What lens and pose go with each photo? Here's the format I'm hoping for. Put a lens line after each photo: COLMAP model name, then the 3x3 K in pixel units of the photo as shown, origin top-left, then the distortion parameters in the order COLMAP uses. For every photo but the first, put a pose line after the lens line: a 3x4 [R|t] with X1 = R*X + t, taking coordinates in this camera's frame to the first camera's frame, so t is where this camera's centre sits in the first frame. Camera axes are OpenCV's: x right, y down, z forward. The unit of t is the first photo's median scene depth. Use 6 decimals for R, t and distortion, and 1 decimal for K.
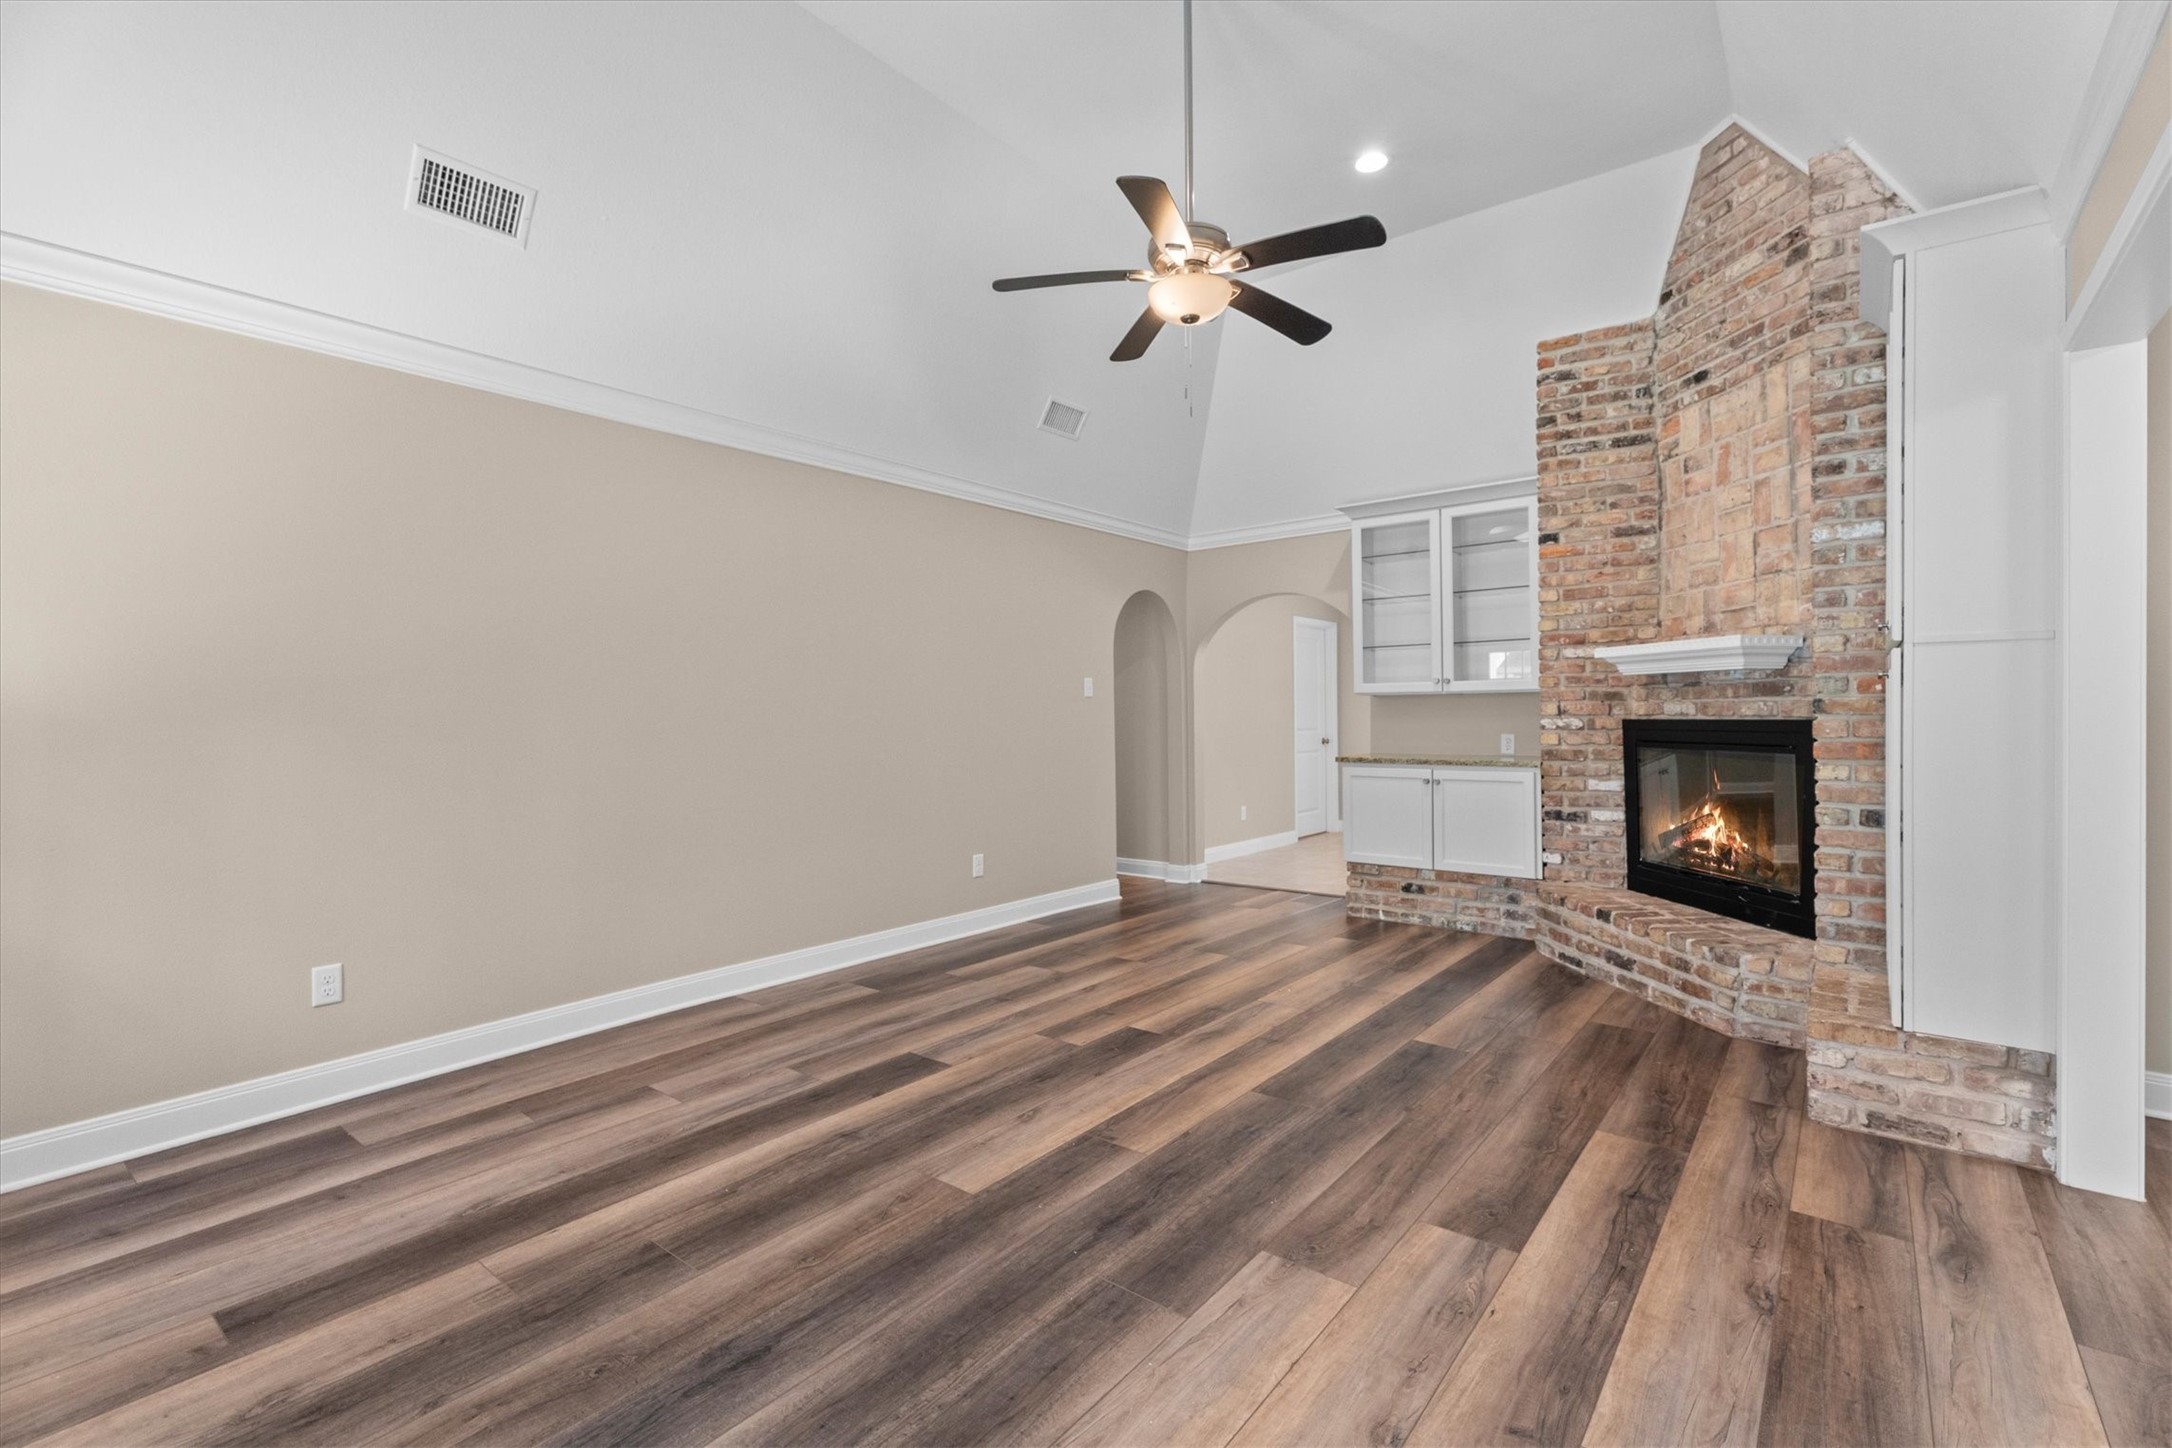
lens RADIAL K [[955.0, 0, 1086.0], [0, 955.0, 724.0], [0, 0, 1]] dist [-0.002140, -0.000005]
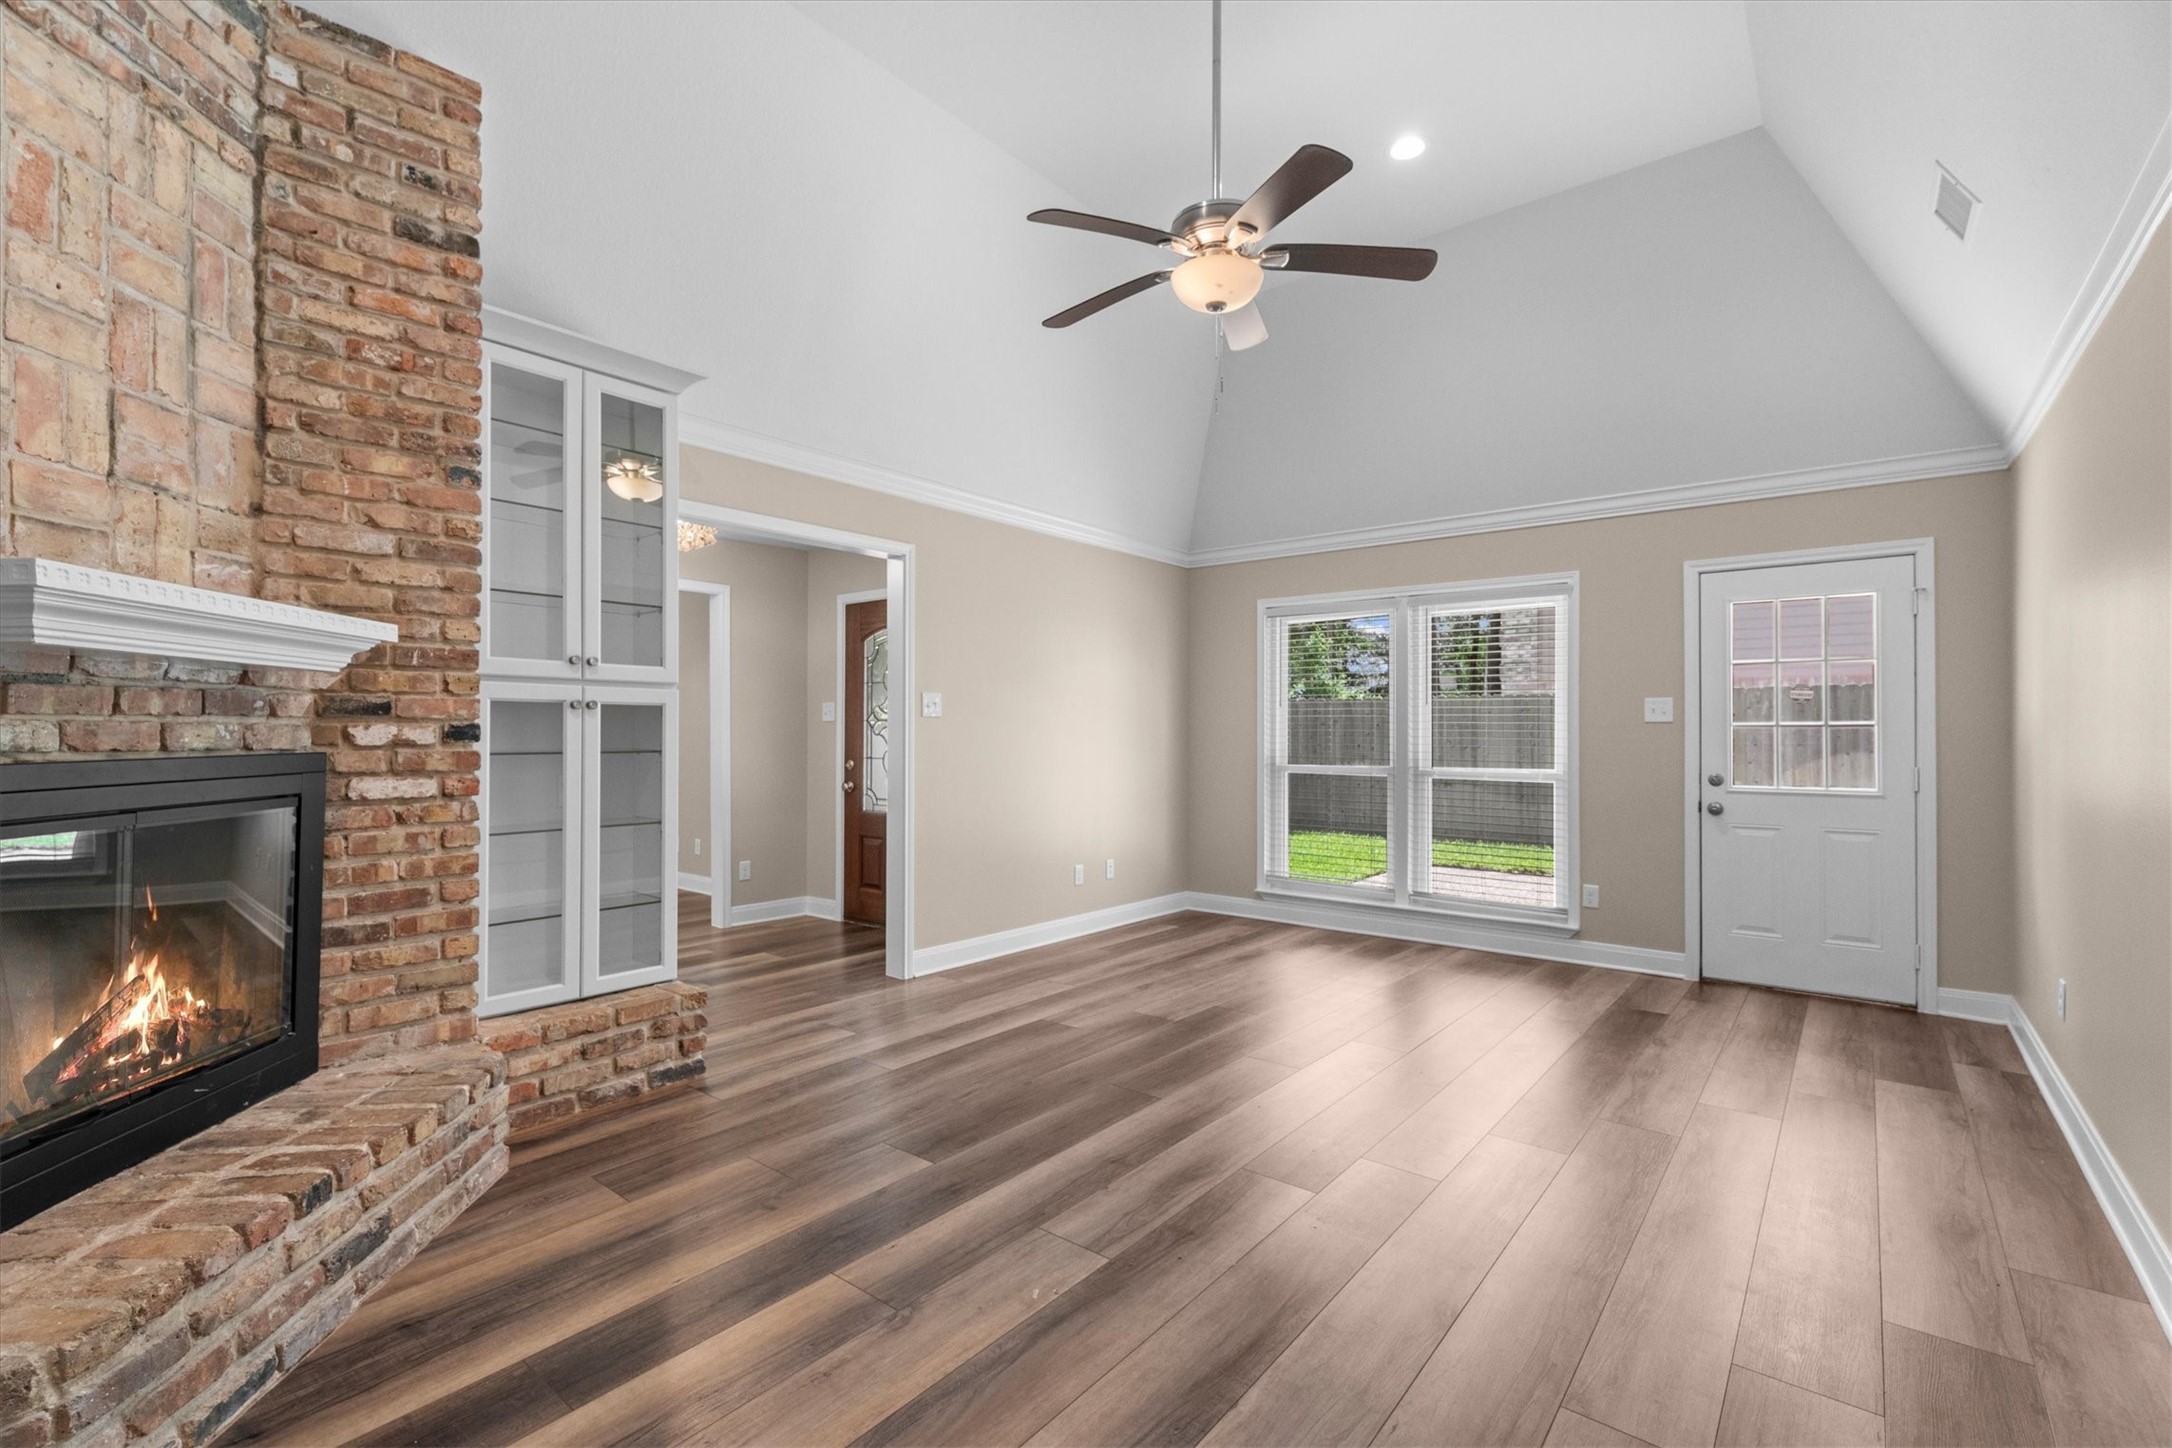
lens RADIAL K [[966.4, 0, 1073.8], [0, 966.4, 734.0], [0, 0, 1]] dist [0.001579, 0.000168]
pose [[-0.999867, 0.003212, 0.015998, 0.180560], [0.003458, 0.999876, 0.015345, -0.023638], [-0.015947, 0.015398, -0.999754, 1.482124]]
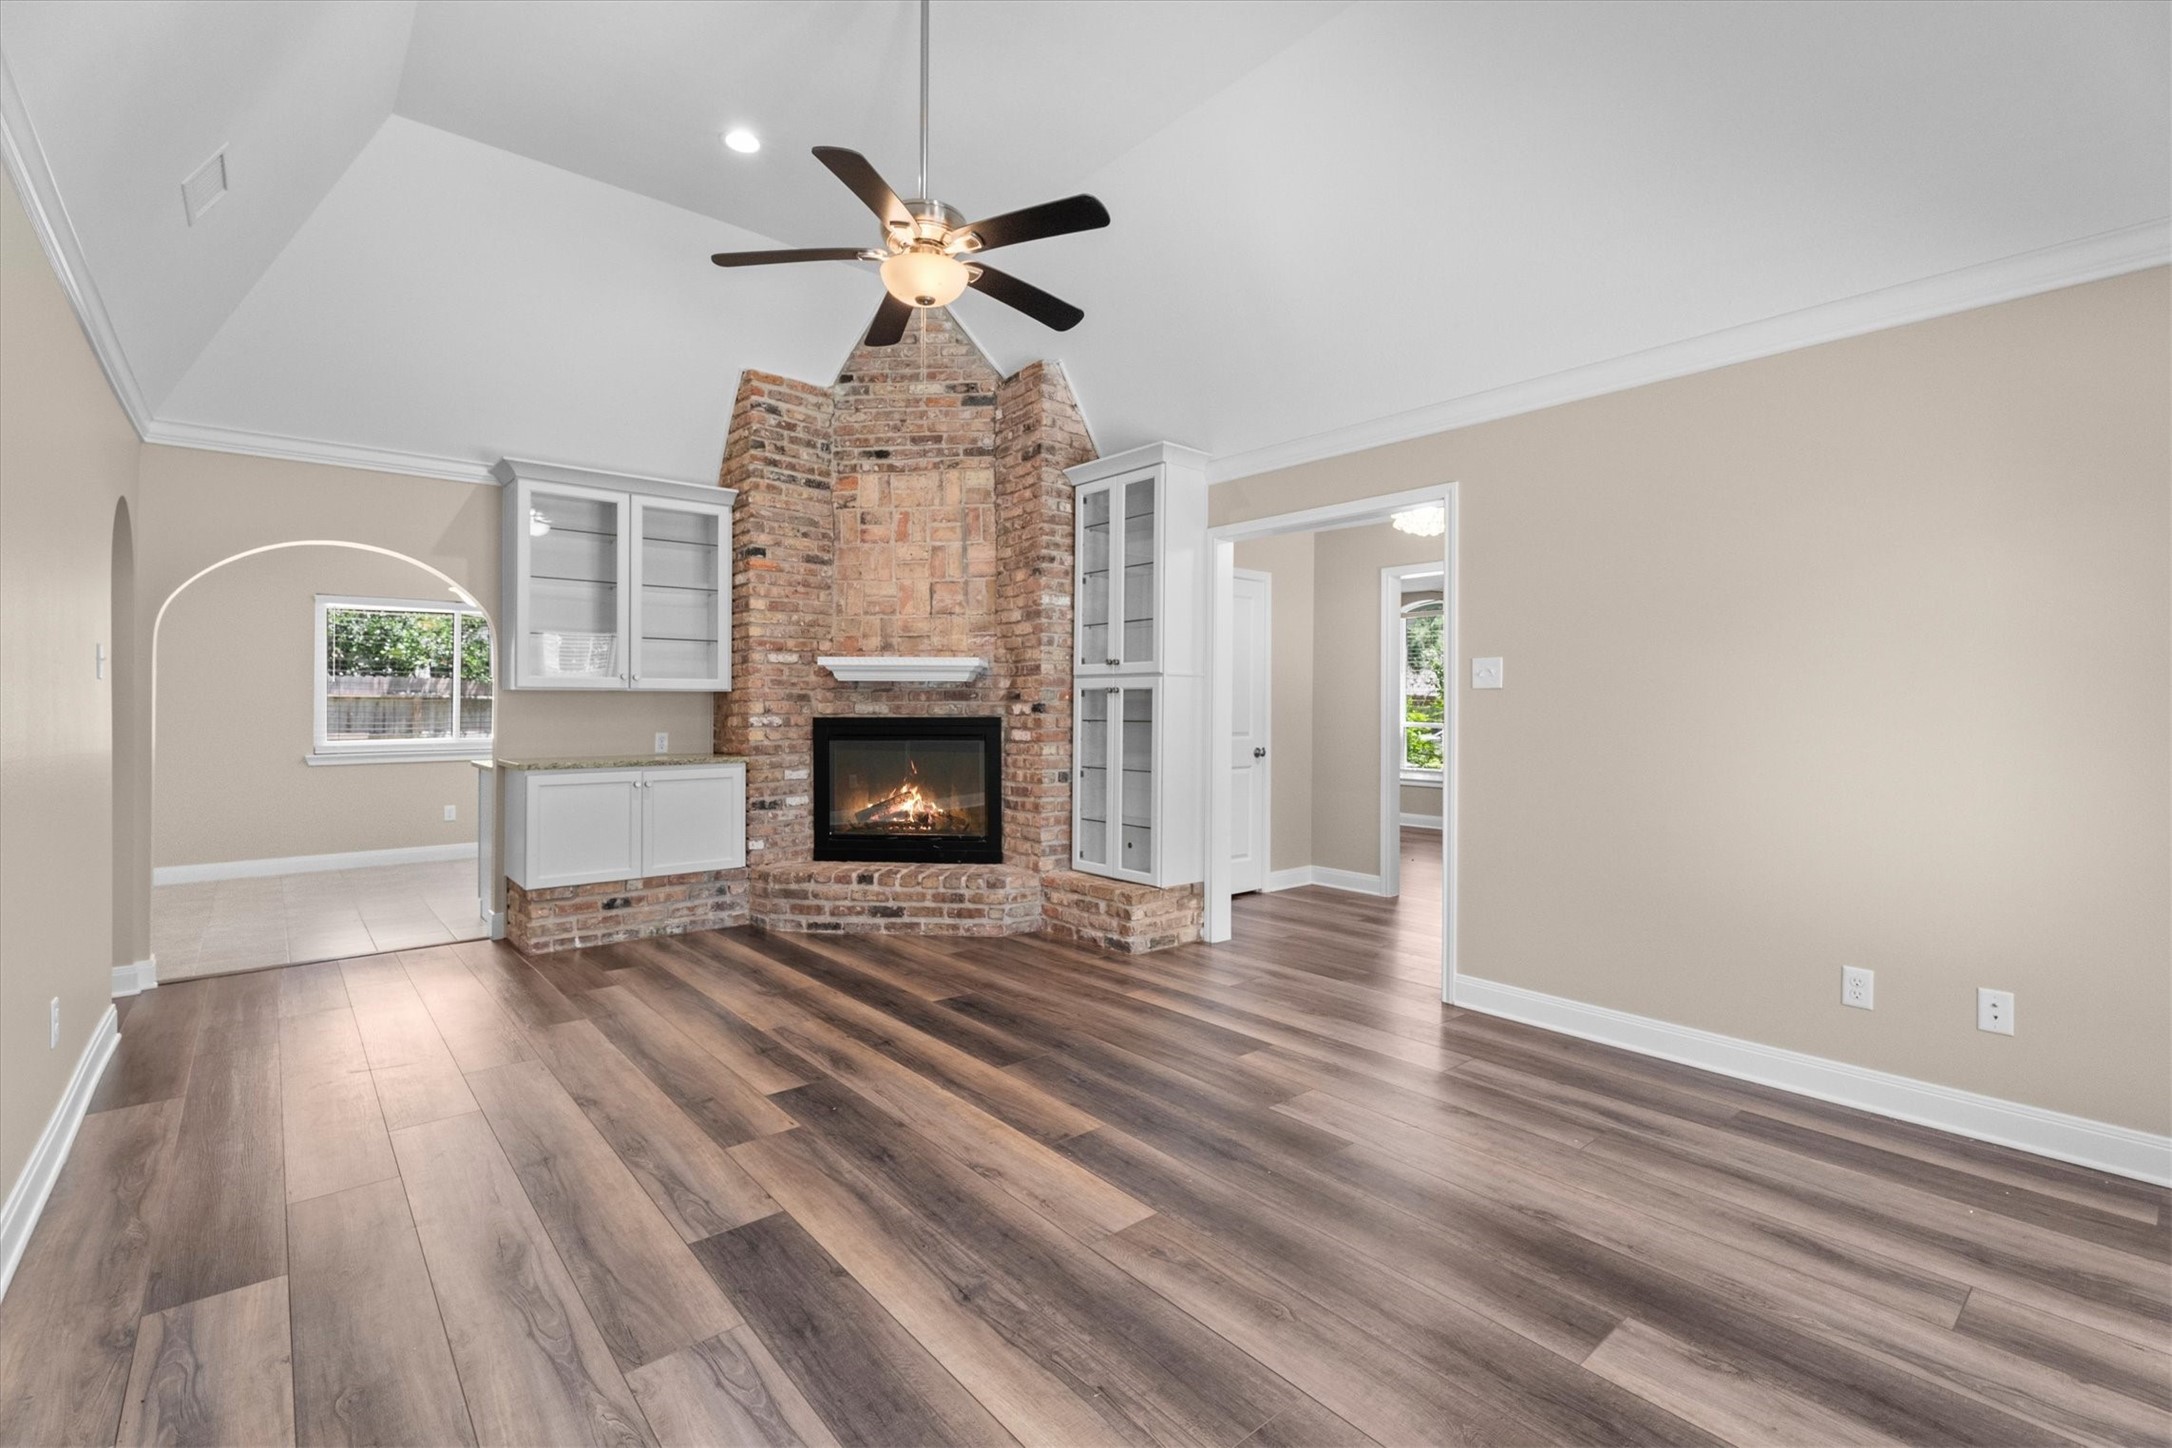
lens RADIAL K [[961.9, 0, 1078.7], [0, 961.9, 708.7], [0, 0, 1]] dist [-0.002417, -0.000629]
pose [[0.201456, 0.008428, 0.979461, -0.614839], [0.007877, 0.999917, -0.010224, -0.001045], [-0.979466, 0.009775, 0.201373, 0.500269]]
